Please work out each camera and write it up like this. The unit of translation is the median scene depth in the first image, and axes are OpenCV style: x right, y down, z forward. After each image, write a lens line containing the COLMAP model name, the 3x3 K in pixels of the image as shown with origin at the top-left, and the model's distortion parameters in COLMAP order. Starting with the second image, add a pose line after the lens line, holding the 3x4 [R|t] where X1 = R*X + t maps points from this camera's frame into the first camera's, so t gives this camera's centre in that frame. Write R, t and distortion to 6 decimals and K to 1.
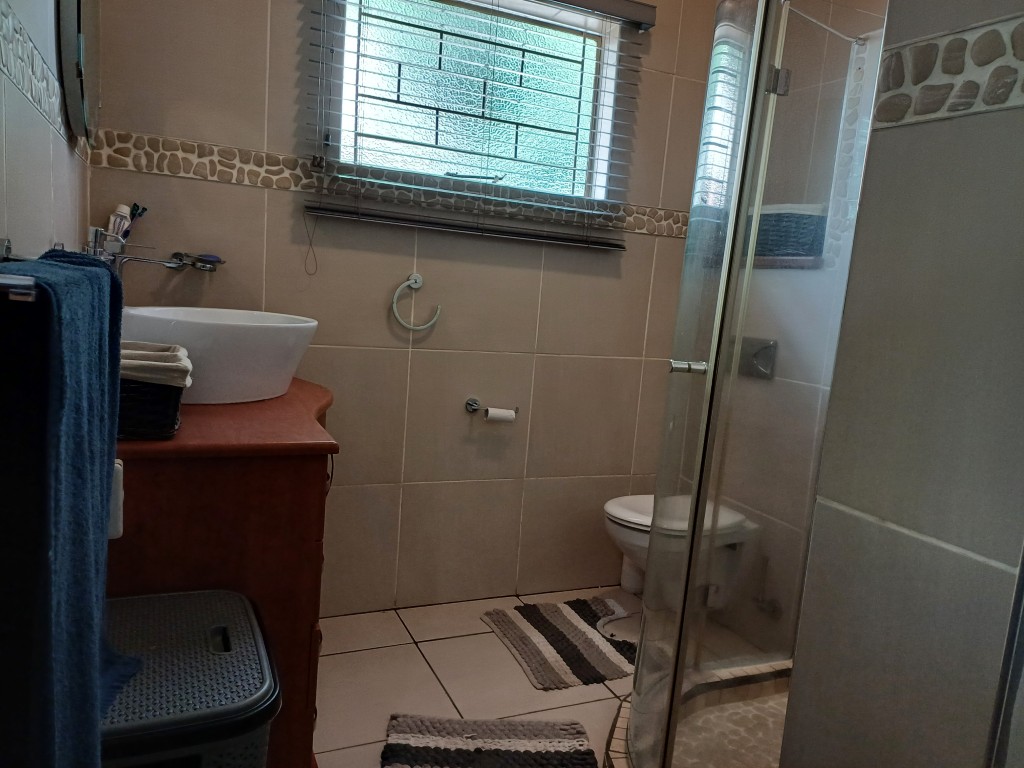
lens RADIAL K [[760.4, 0, 520.5], [0, 760.4, 388.1], [0, 0, 1]] dist [0.069399, -0.070468]
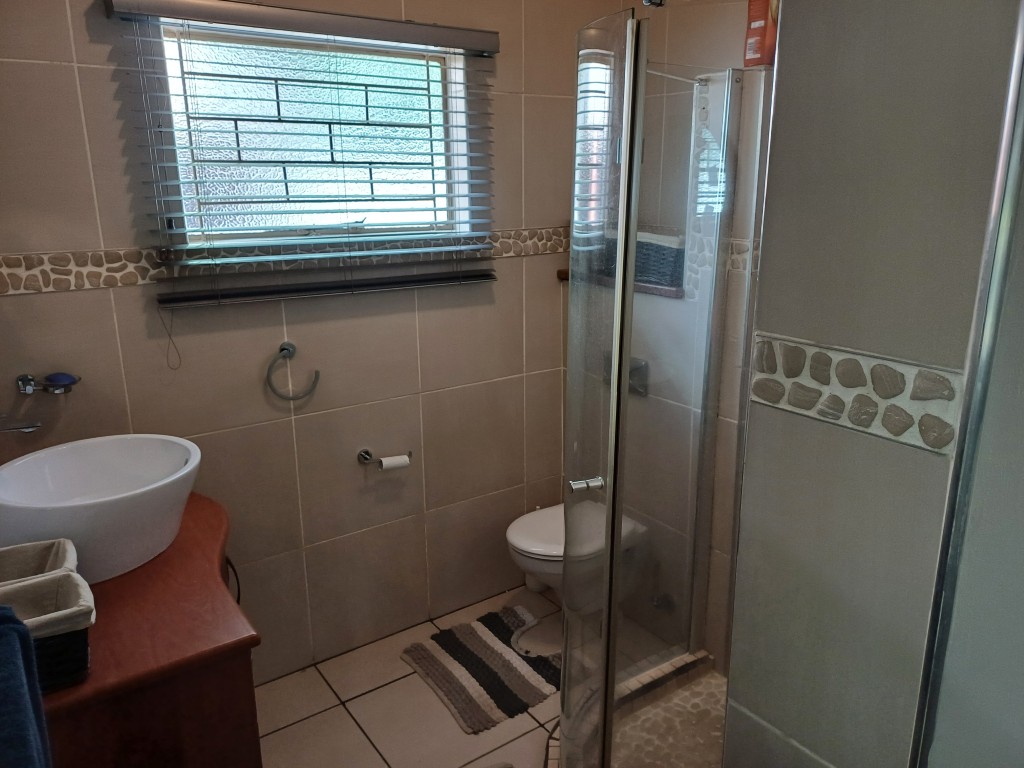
lens RADIAL K [[760.4, 0, 516.3], [0, 760.4, 385.4], [0, 0, 1]] dist [0.069399, -0.070468]
pose [[0.978540, -0.132955, 0.157426, -0.015280], [0.112635, 0.984875, 0.131657, -0.203896], [-0.172550, -0.111100, 0.978715, -0.002742]]
